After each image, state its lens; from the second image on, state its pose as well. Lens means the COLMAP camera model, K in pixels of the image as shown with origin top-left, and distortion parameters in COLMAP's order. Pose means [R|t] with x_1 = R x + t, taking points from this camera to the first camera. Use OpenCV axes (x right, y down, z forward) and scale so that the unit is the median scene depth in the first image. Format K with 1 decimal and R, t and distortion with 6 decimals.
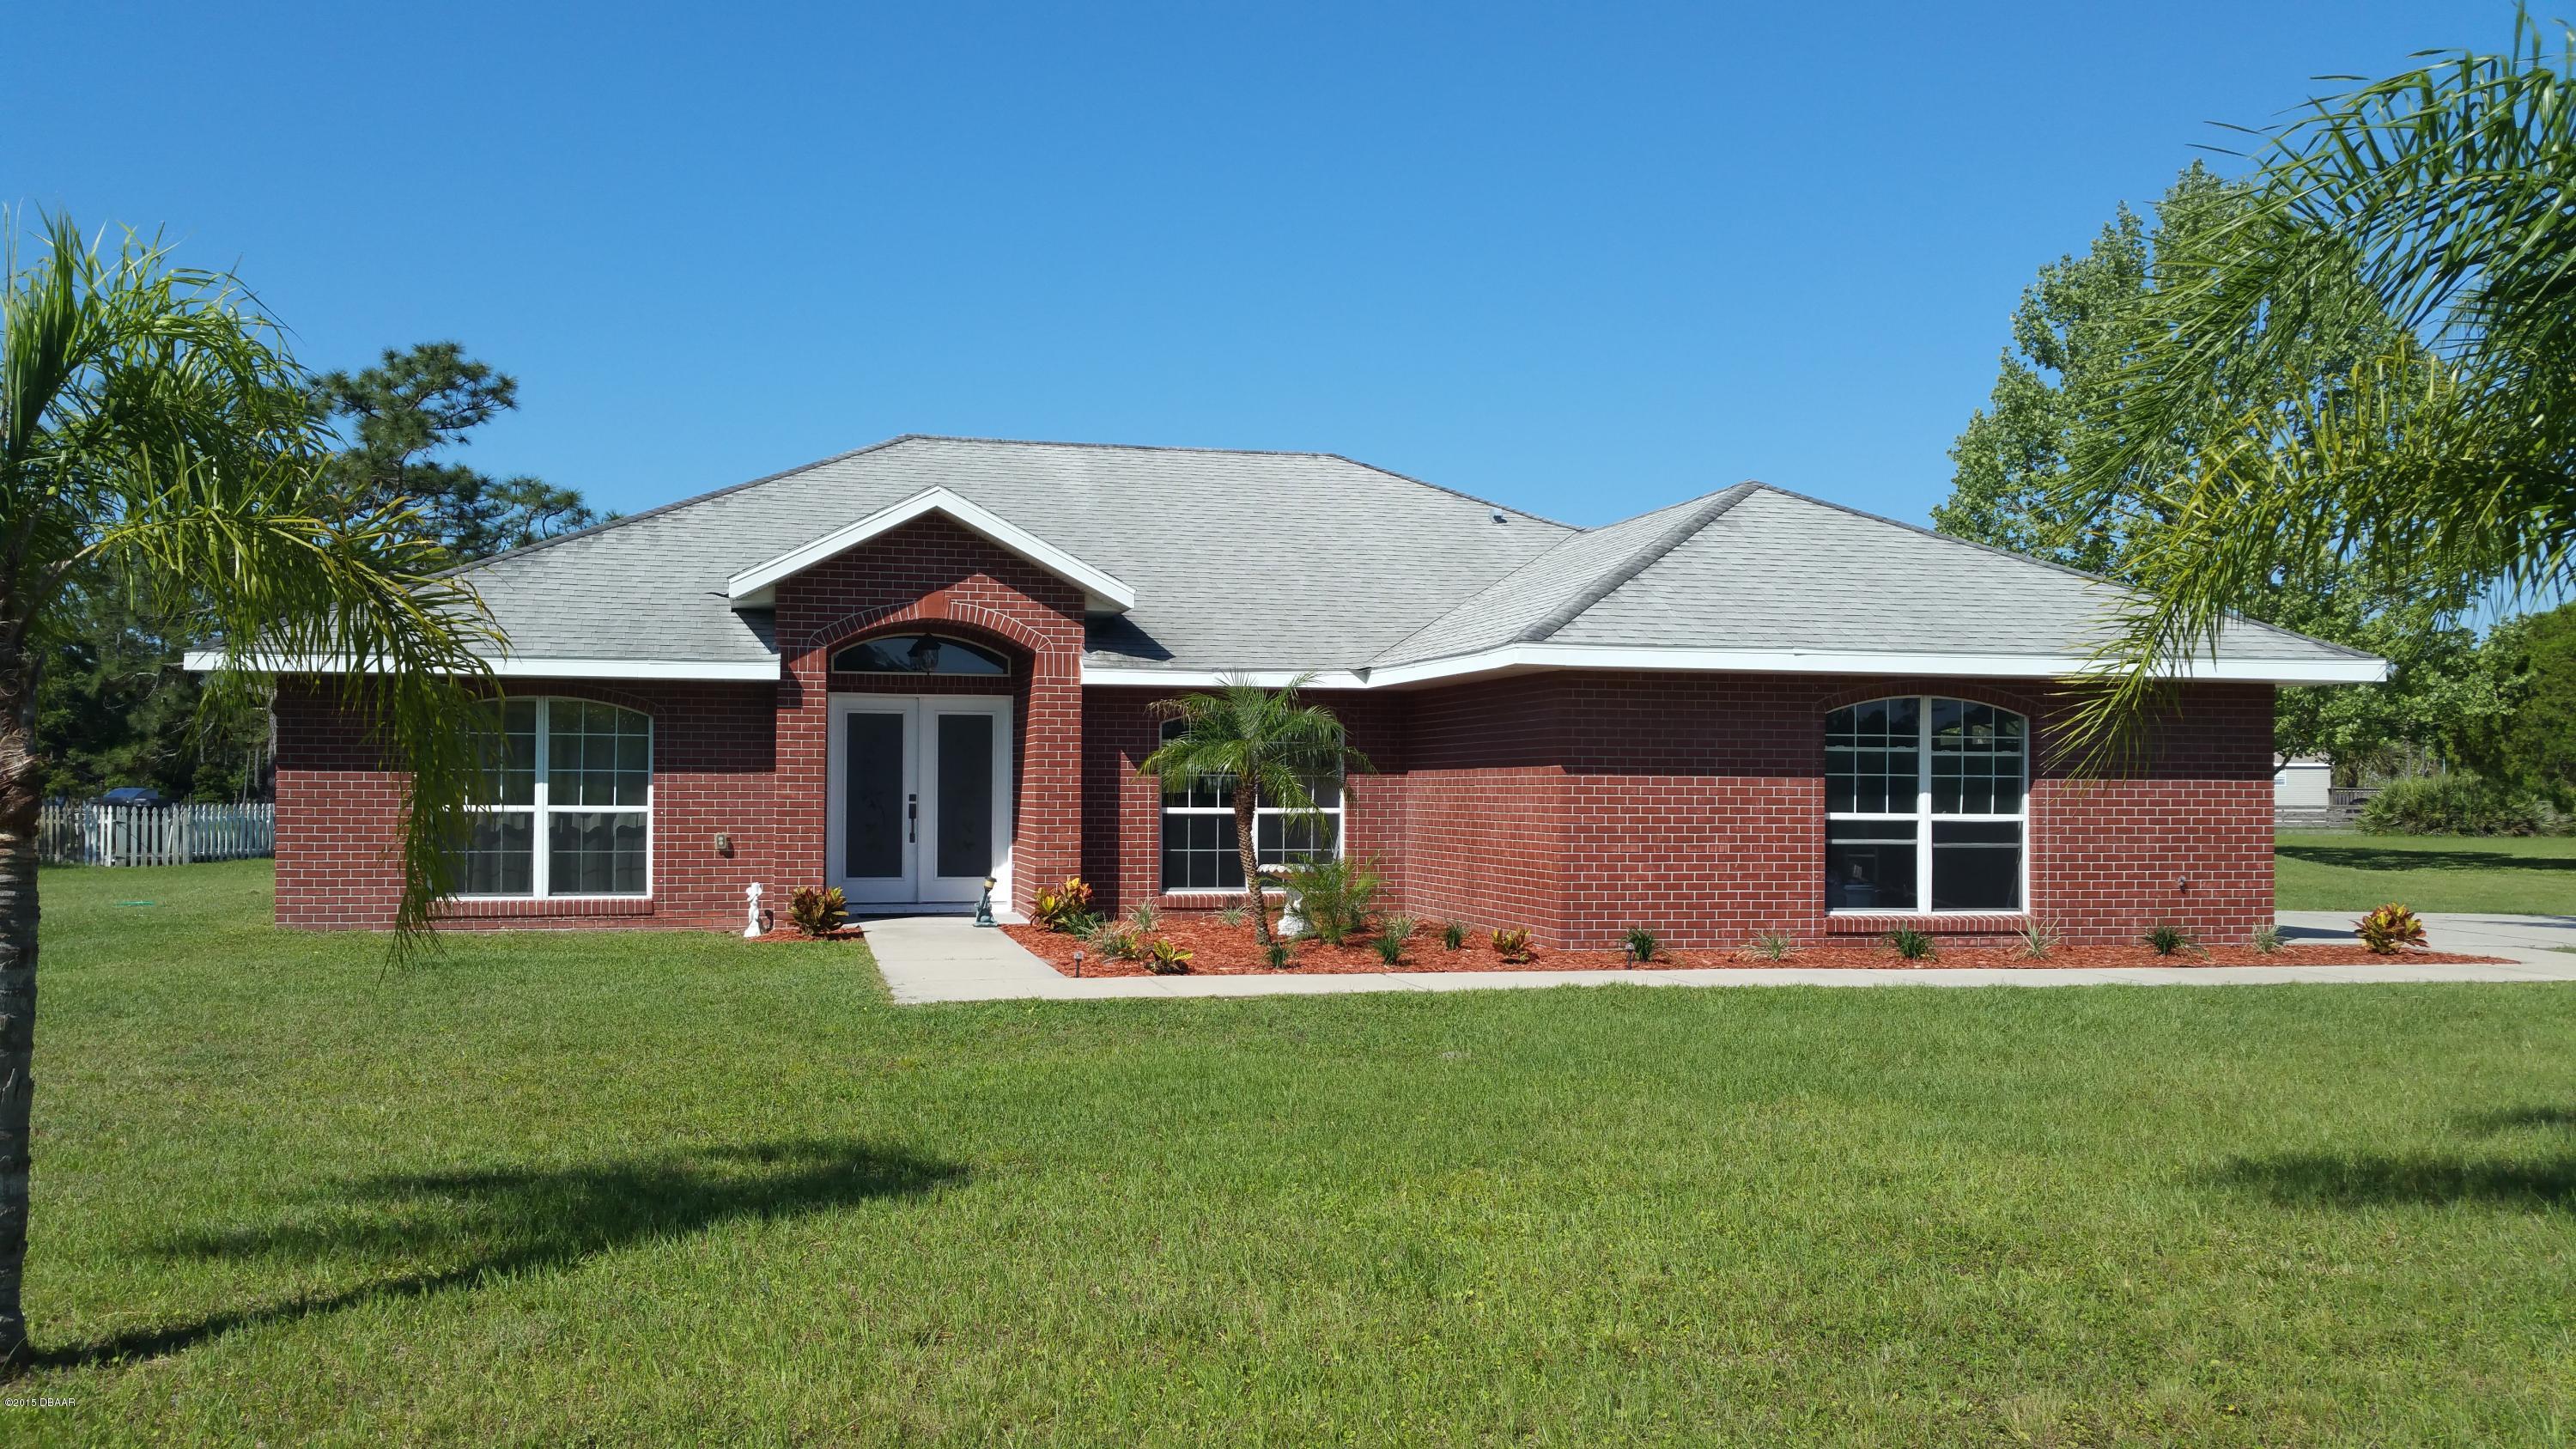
lens RADIAL K [[2175.3, 0, 1282.0], [0, 2175.3, 726.7], [0, 0, 1]] dist [-0.018186, -0.001569]
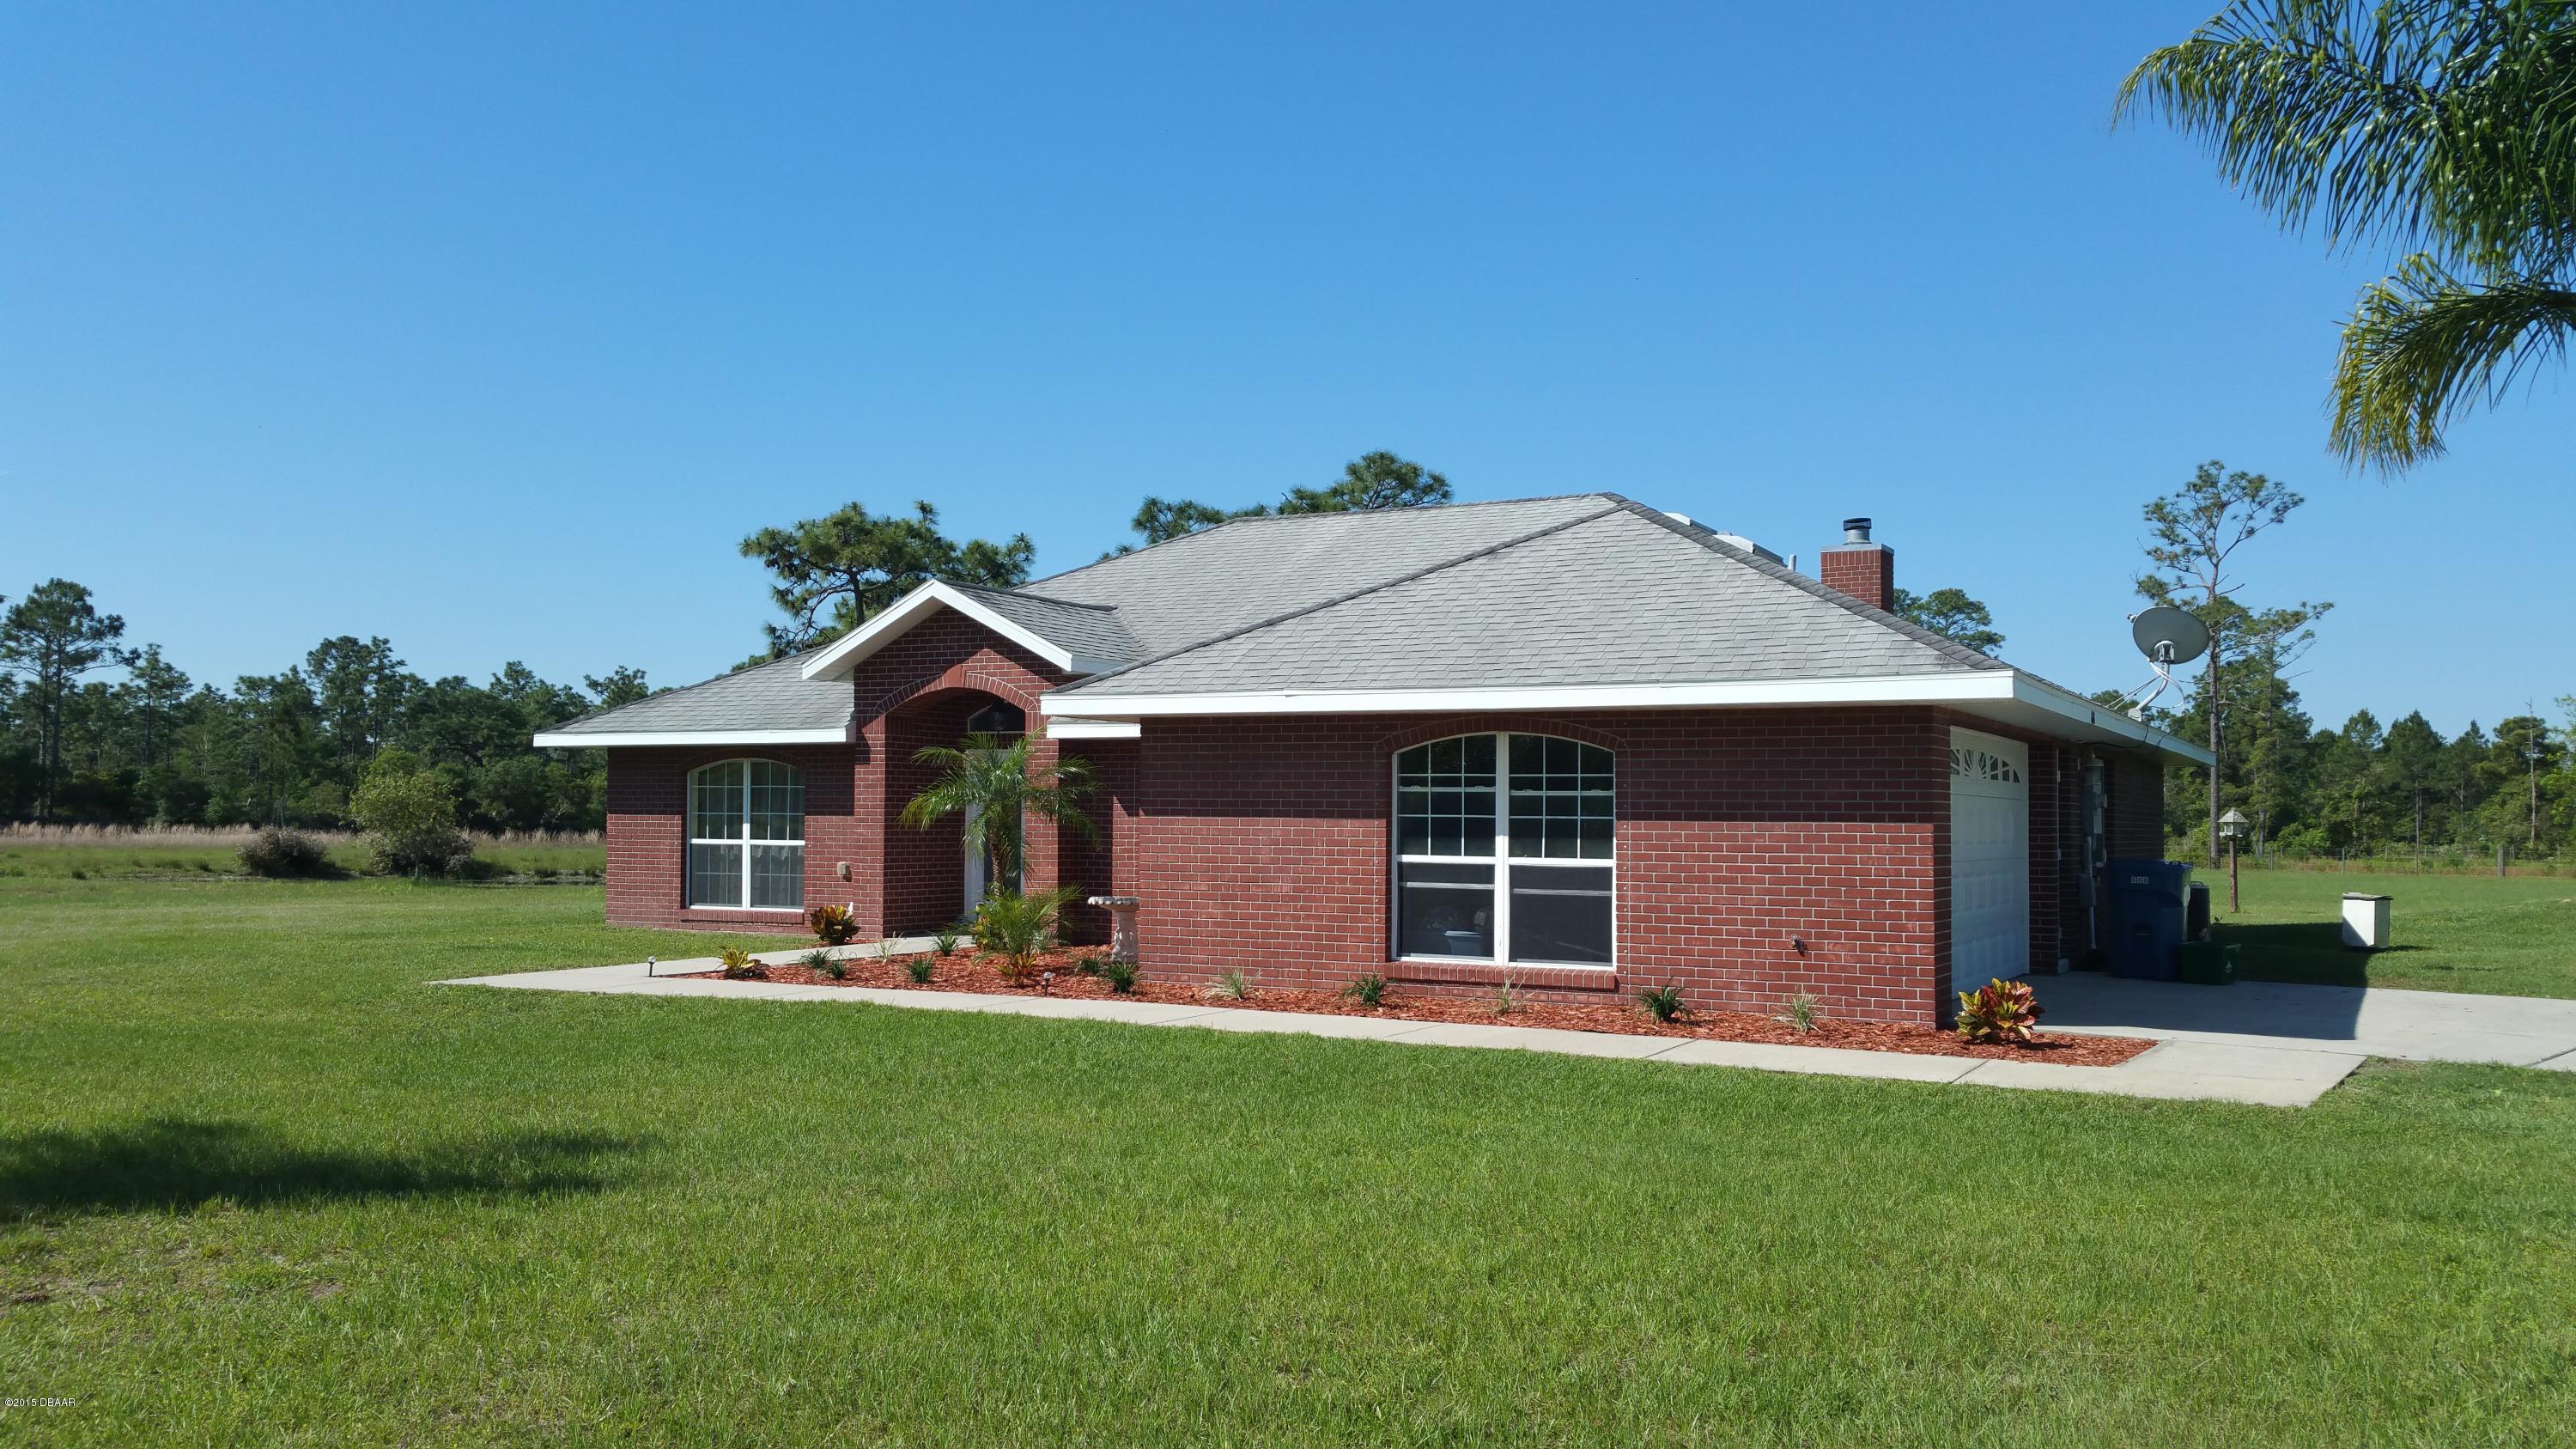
lens RADIAL K [[2175.3, 0, 1270.7], [0, 2175.3, 722.8], [0, 0, 1]] dist [-0.018186, -0.001569]
pose [[0.755543, -0.028188, -0.654492, 0.820849], [0.009684, 0.999445, -0.031866, 0.010613], [0.655027, 0.017739, 0.755397, 0.217017]]
